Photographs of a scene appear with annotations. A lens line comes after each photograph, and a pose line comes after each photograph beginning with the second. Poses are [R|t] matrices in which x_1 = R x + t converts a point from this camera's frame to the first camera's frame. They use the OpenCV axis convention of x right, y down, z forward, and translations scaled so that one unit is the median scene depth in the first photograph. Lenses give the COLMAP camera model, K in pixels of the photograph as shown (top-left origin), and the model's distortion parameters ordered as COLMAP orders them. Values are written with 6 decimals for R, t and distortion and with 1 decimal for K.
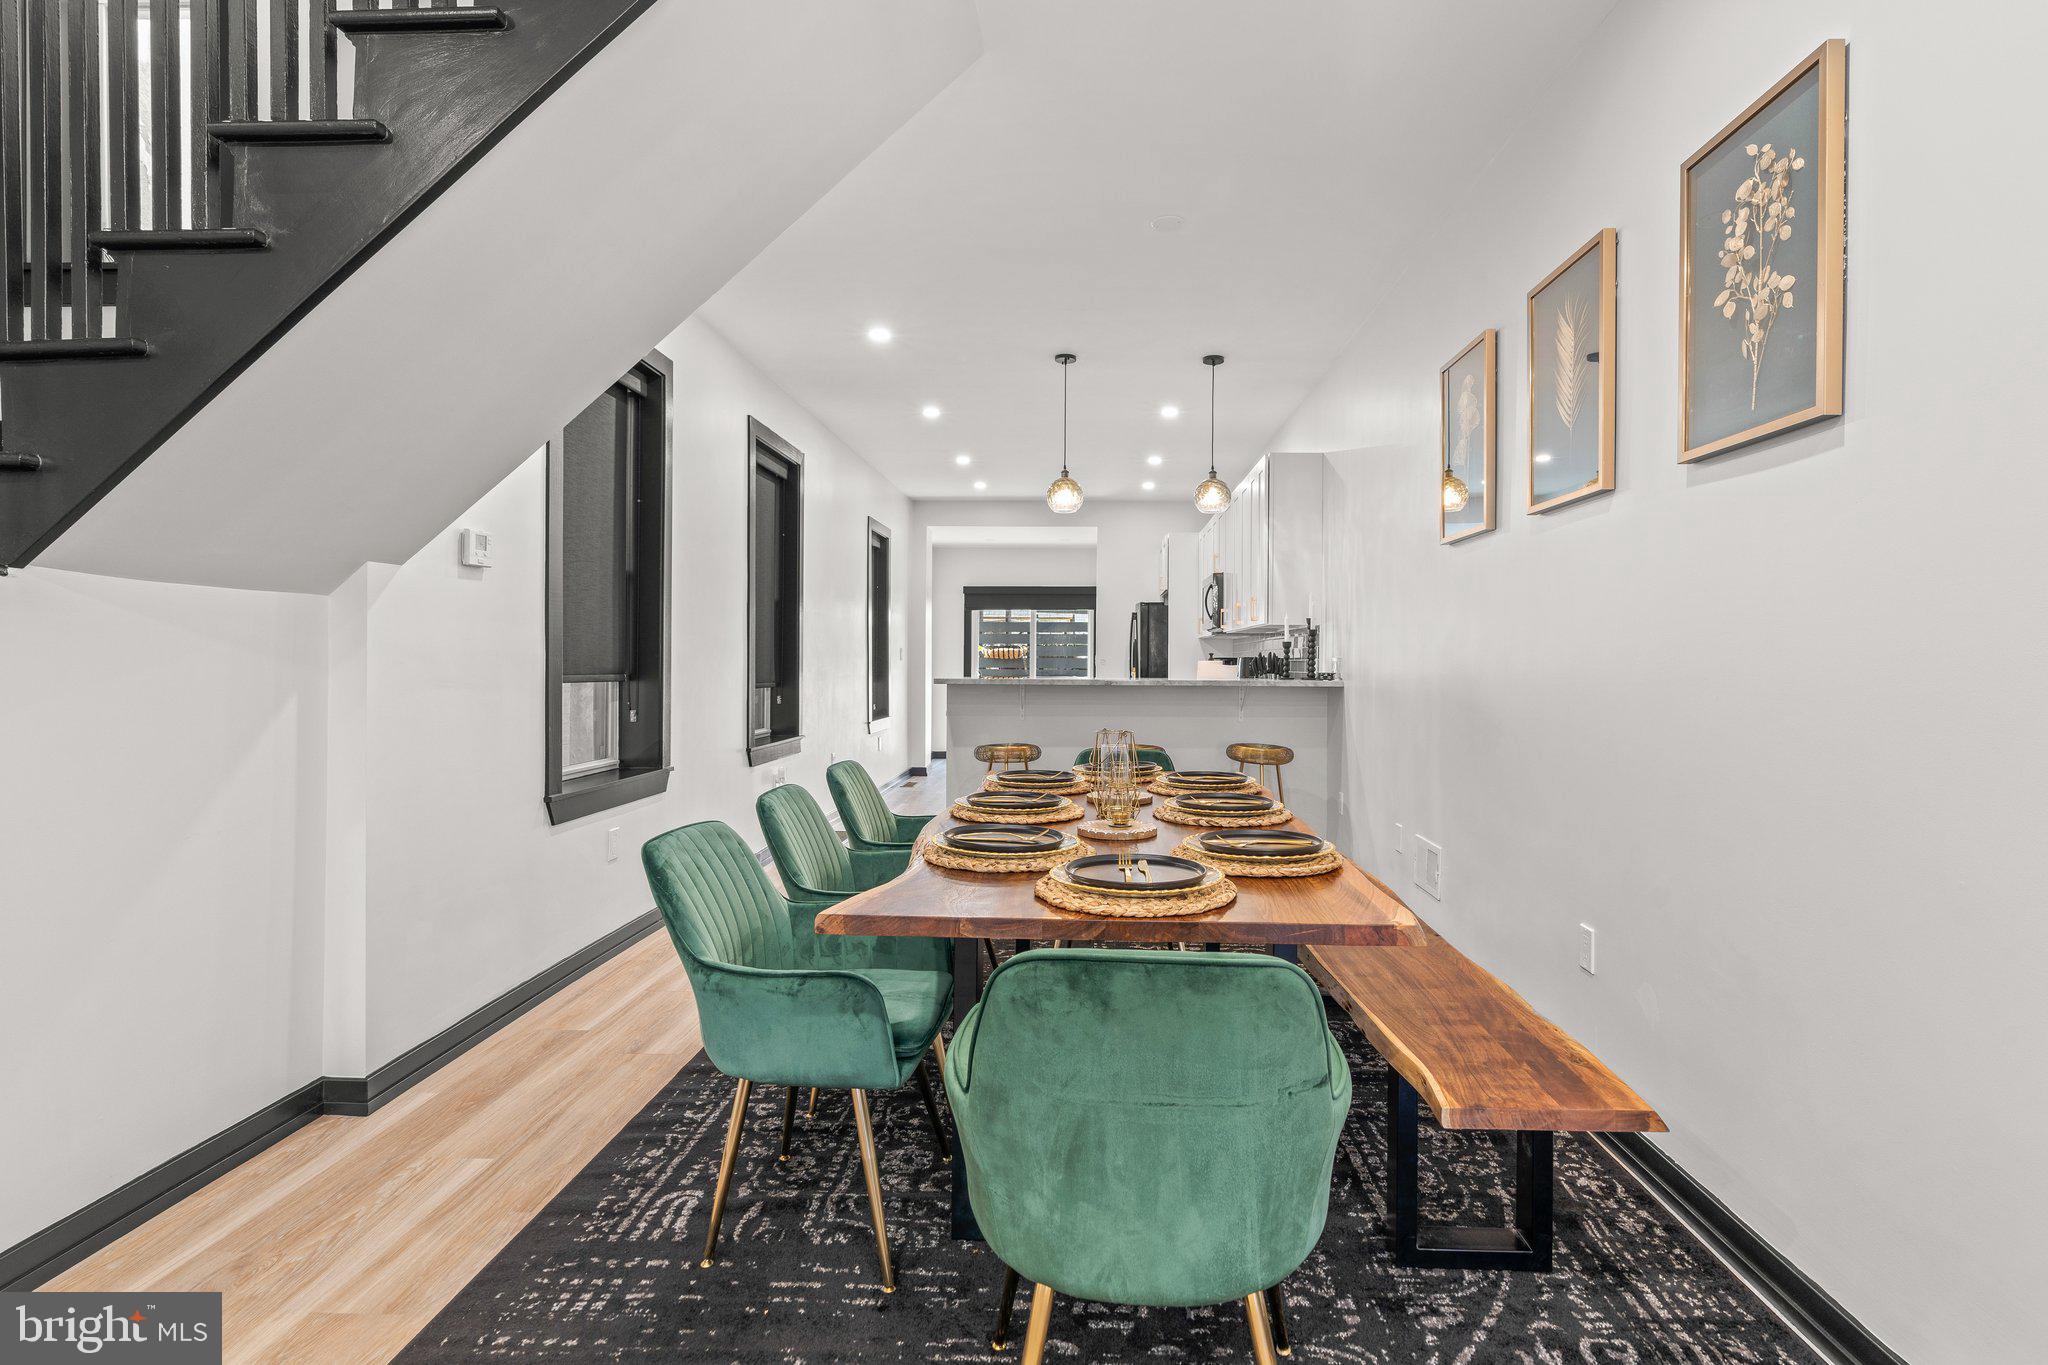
lens RADIAL K [[1002.8, 0, 1024.0], [0, 1002.8, 682.5], [0, 0, 1]] dist [0.000011, -0.000004]
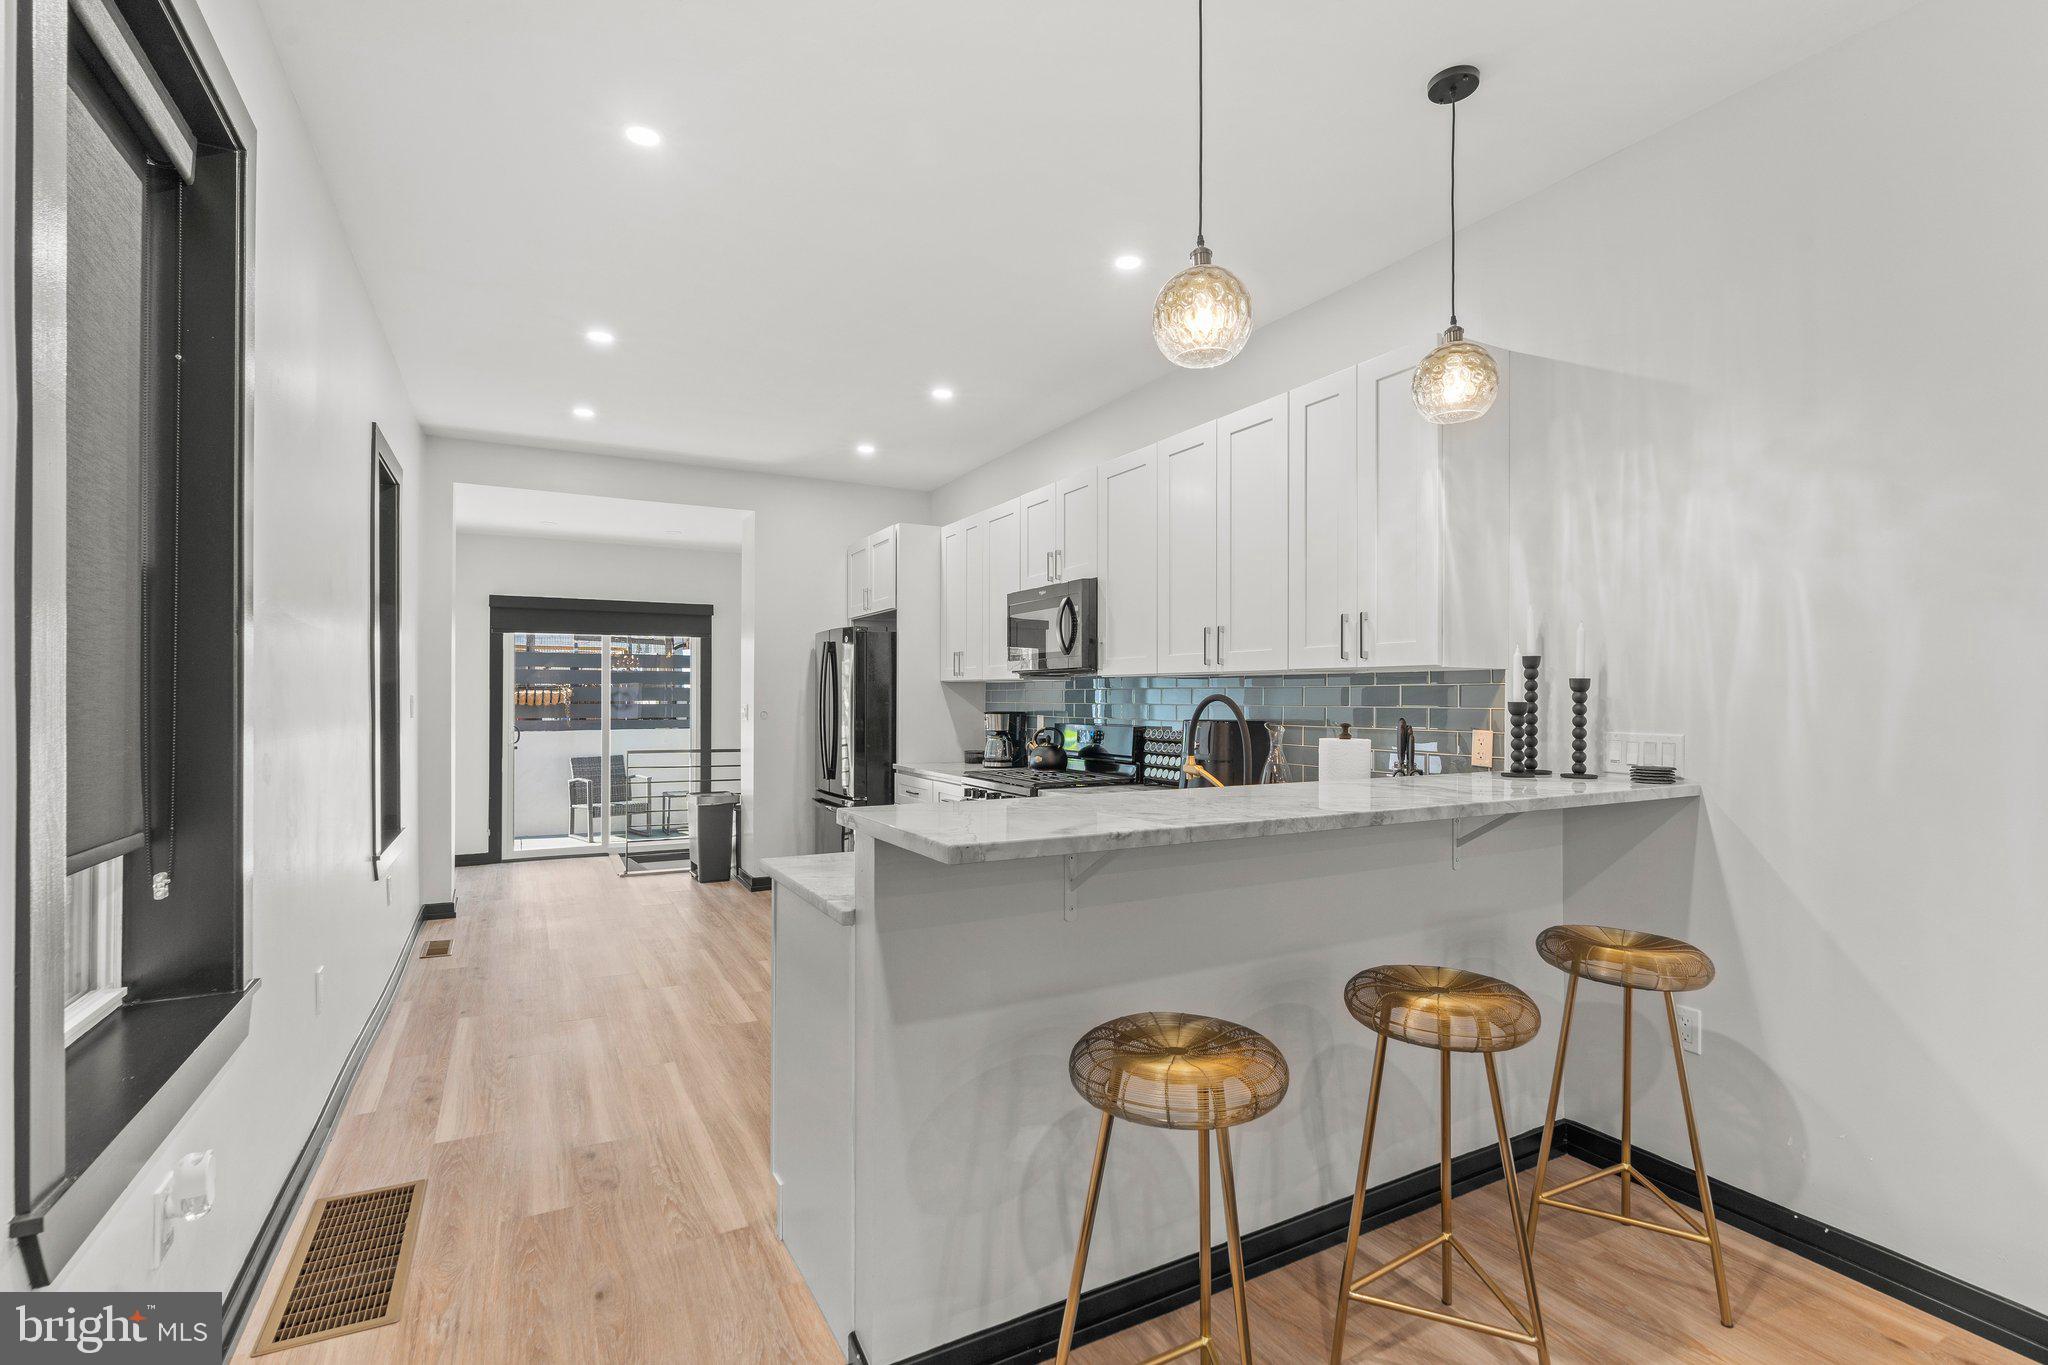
lens RADIAL K [[940.3, 0, 1023.5], [0, 940.3, 719.9], [0, 0, 1]] dist [-0.001549, 0.000044]
pose [[0.851678, -0.013211, 0.523898, -0.091331], [0.011442, 0.999913, 0.006613, -0.017610], [-0.523940, 0.000362, 0.851755, 0.333097]]
